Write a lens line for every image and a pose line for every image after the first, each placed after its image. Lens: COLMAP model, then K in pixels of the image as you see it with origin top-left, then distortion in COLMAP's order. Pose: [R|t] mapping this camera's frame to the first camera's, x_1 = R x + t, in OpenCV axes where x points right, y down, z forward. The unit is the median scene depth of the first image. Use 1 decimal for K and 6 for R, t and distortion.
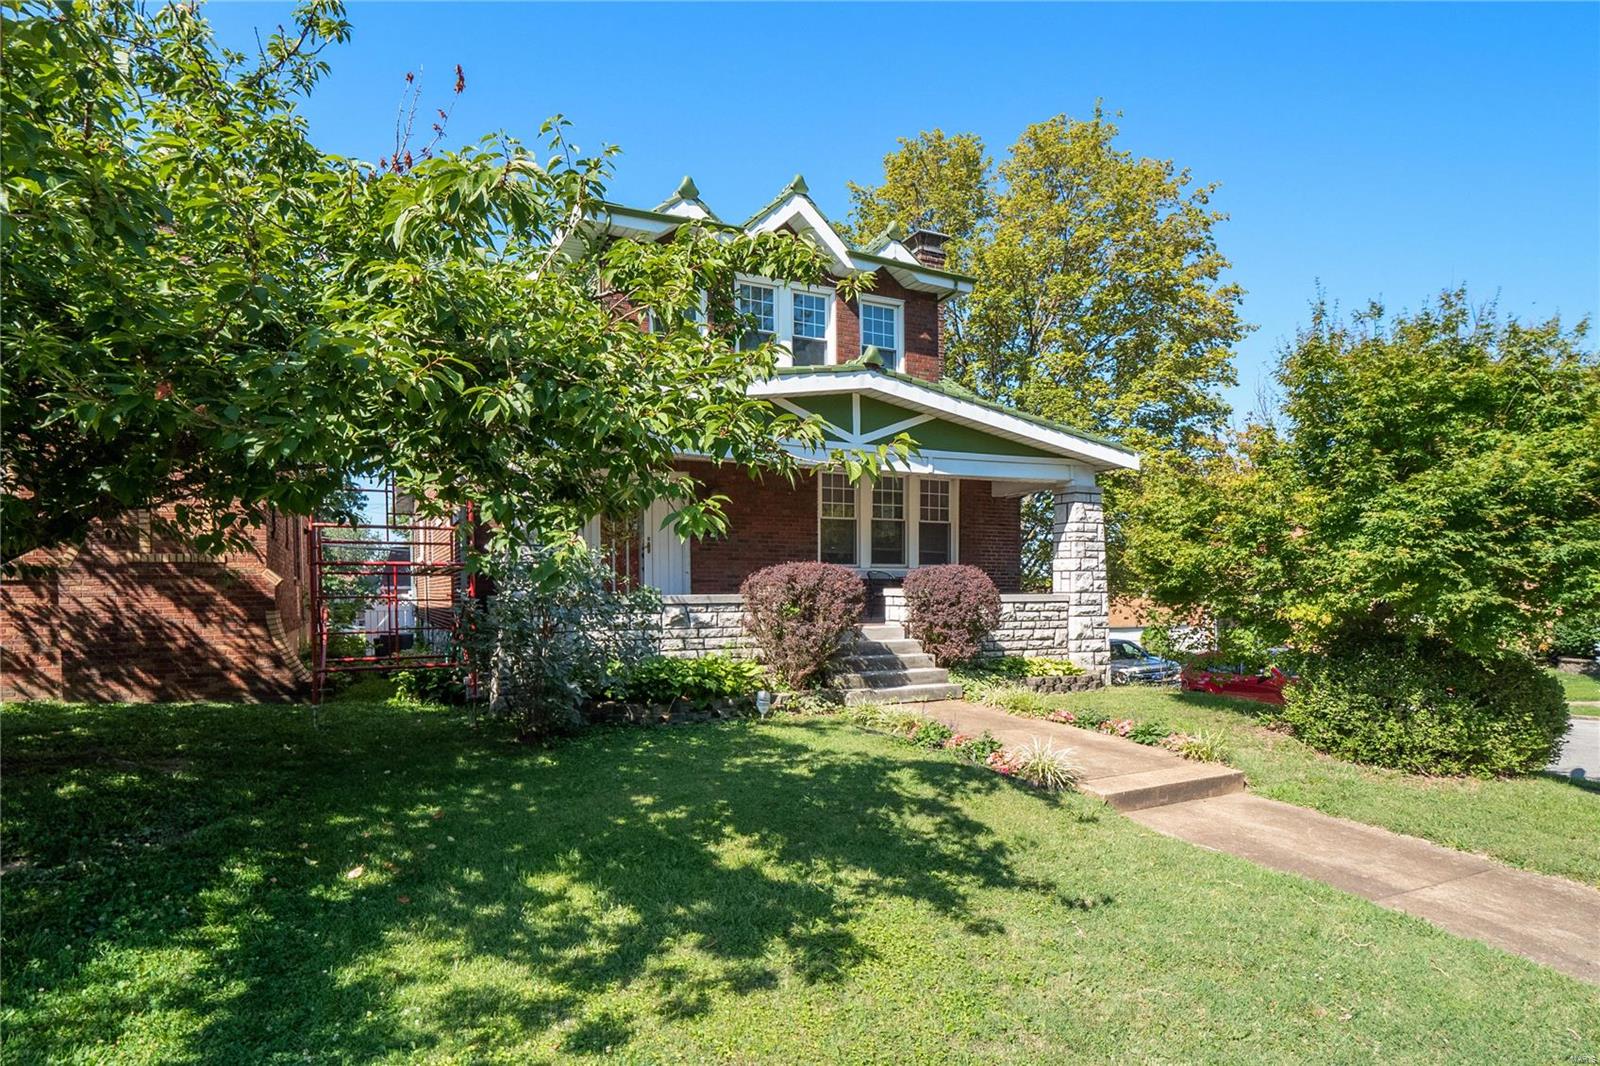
lens RADIAL K [[788.7, 0, 782.8], [0, 788.7, 559.1], [0, 0, 1]] dist [0.024449, -0.000389]
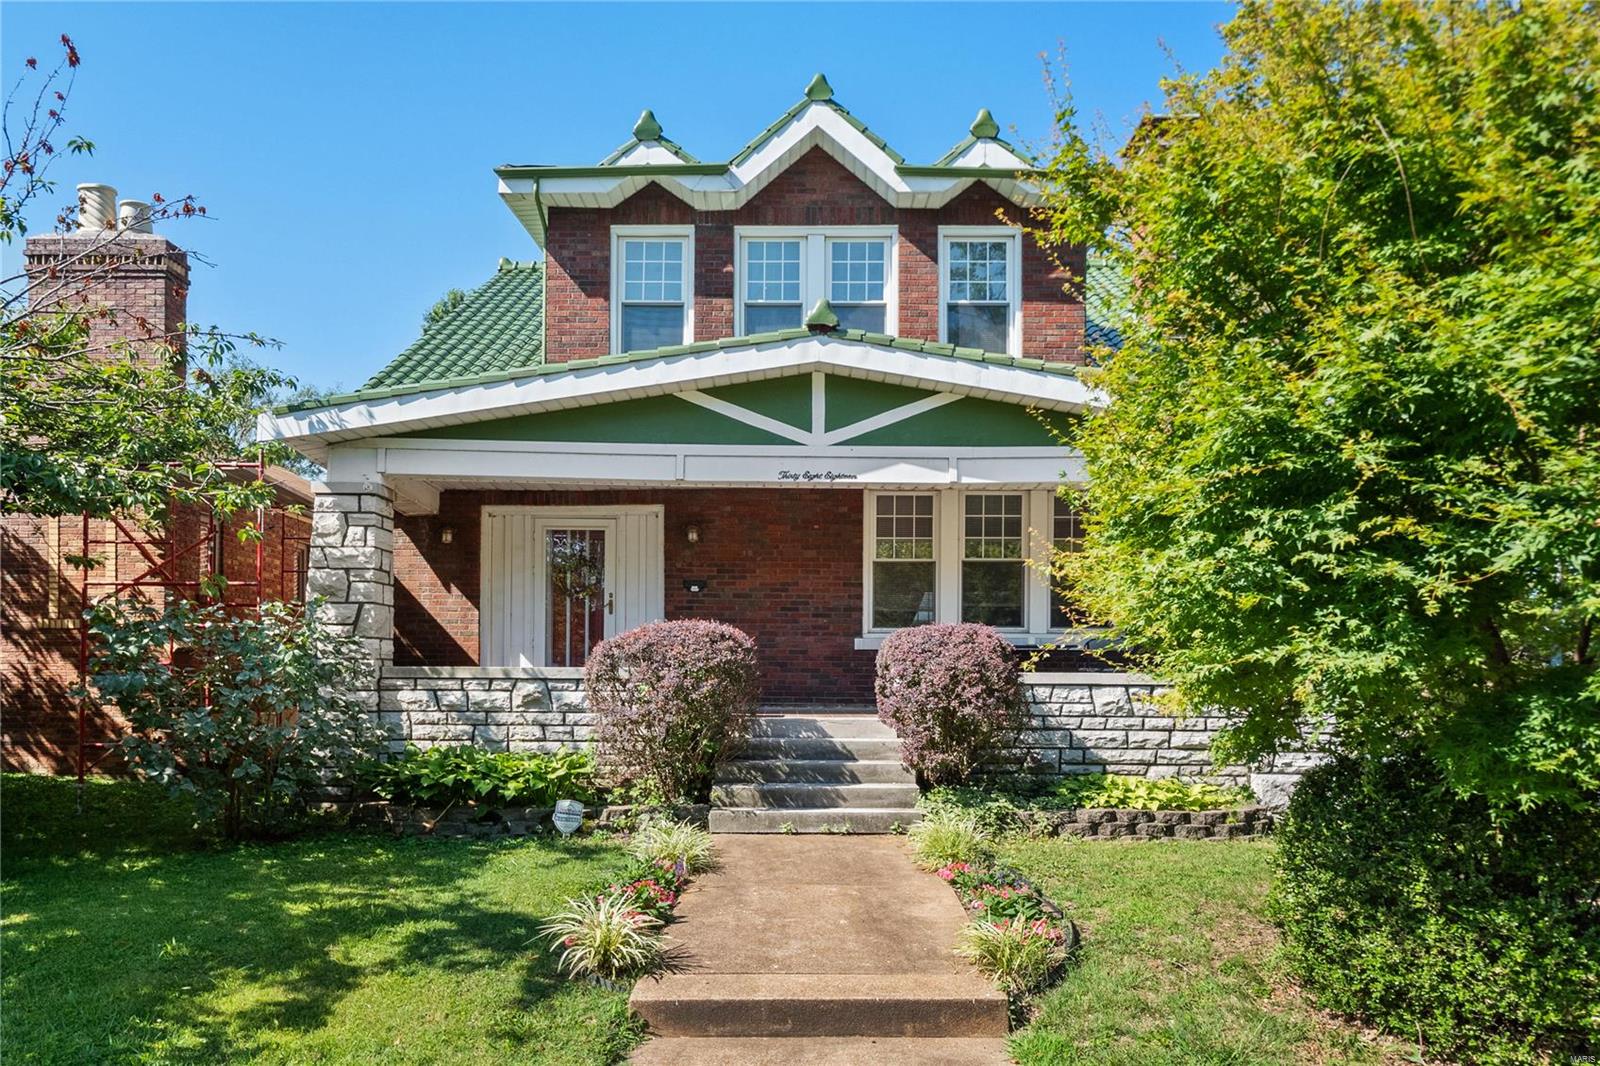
lens RADIAL K [[1040.5, 0, 800.1], [0, 1040.5, 619.8], [0, 0, 1]] dist [0.009920, 0.003320]
pose [[0.908878, -0.011060, -0.416916, 0.511174], [0.006811, 0.999909, -0.011677, 0.014083], [0.417007, 0.007774, 0.908870, 0.205483]]
